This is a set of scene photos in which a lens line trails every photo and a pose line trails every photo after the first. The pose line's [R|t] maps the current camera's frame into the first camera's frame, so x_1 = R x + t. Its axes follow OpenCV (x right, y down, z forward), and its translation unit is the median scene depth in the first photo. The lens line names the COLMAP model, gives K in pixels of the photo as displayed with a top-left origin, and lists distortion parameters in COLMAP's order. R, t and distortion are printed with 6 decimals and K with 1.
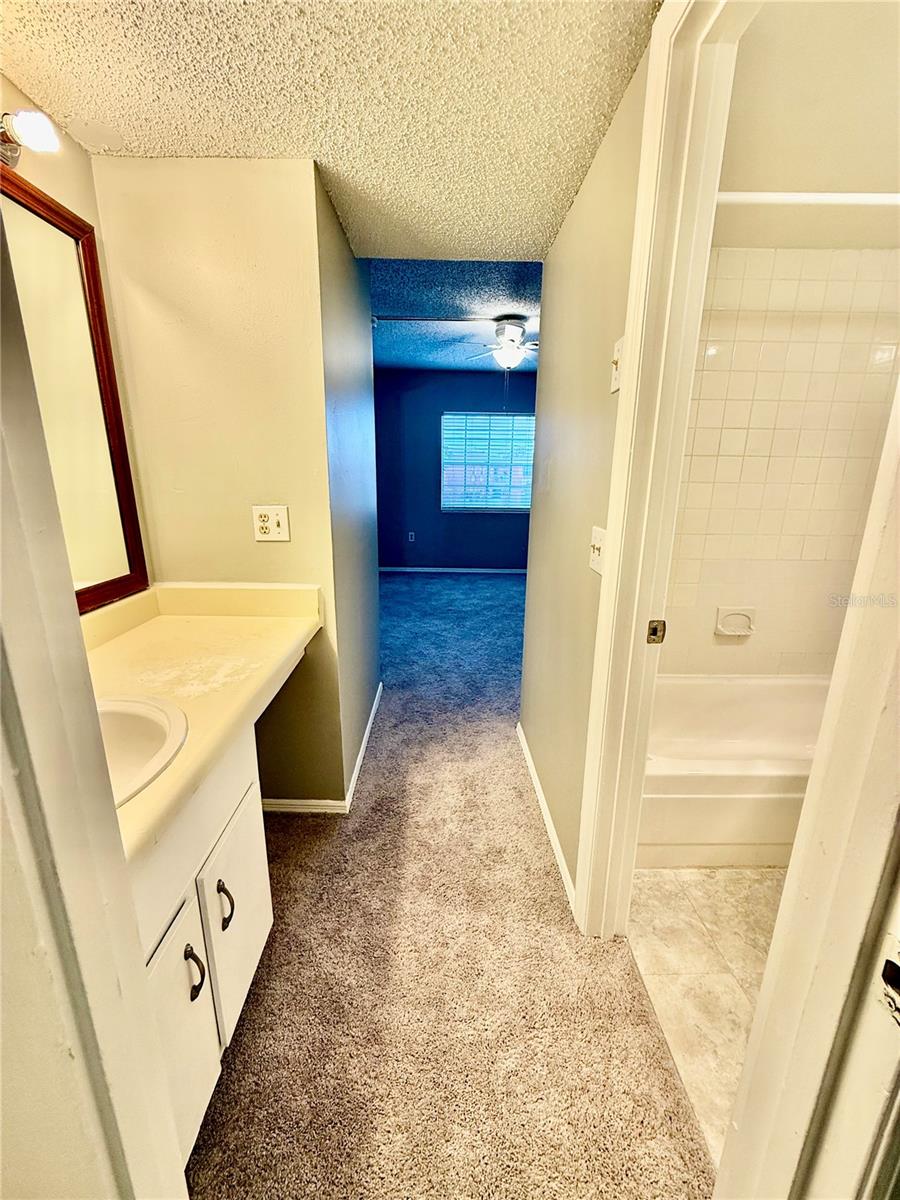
lens RADIAL K [[481.2, 0, 449.0], [0, 481.2, 599.8], [0, 0, 1]] dist [0.003624, 0.000046]
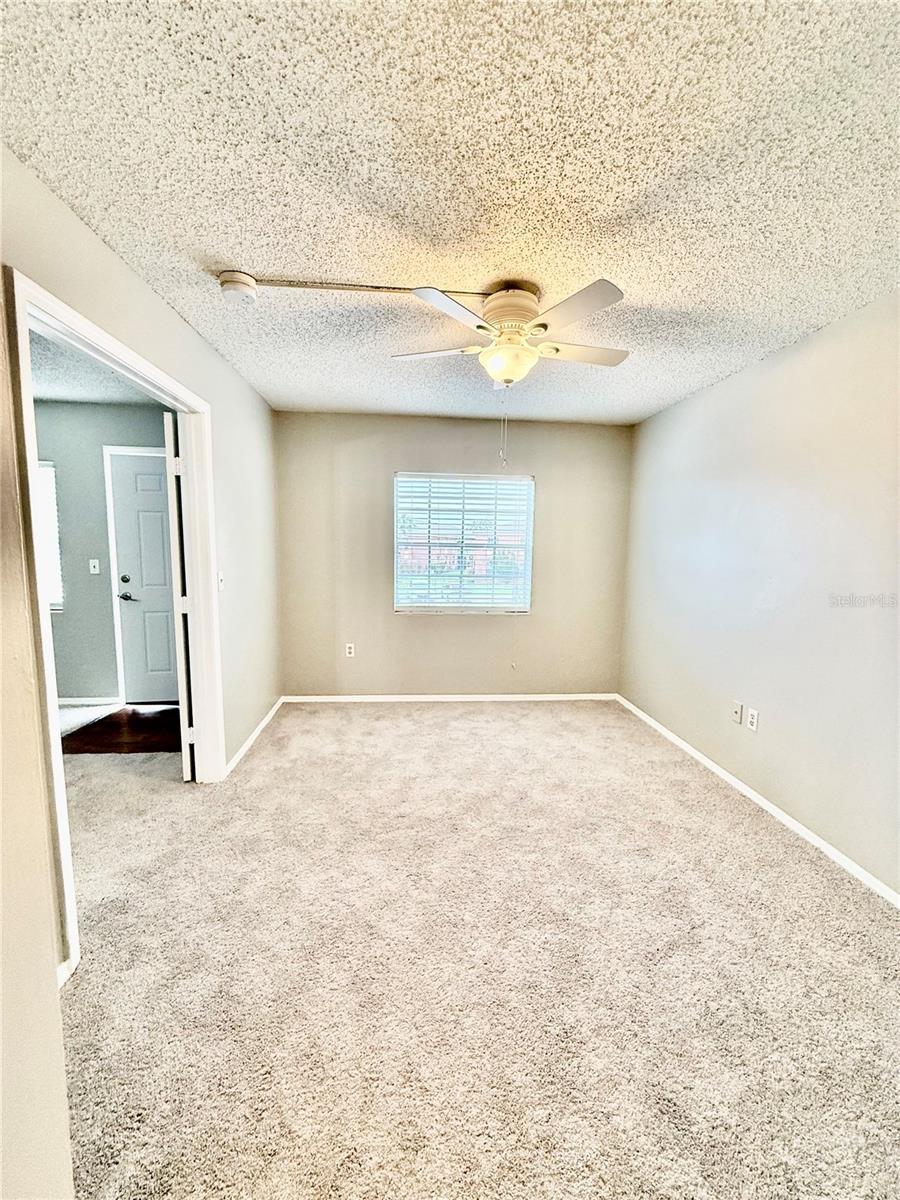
lens RADIAL K [[481.2, 0, 449.9], [0, 481.2, 599.1], [0, 0, 1]] dist [0.003624, 0.000046]
pose [[0.997361, -0.006279, 0.072328, 0.017710], [0.016281, 0.990223, -0.138543, -0.146958], [-0.070751, 0.139355, 0.987712, 0.441082]]
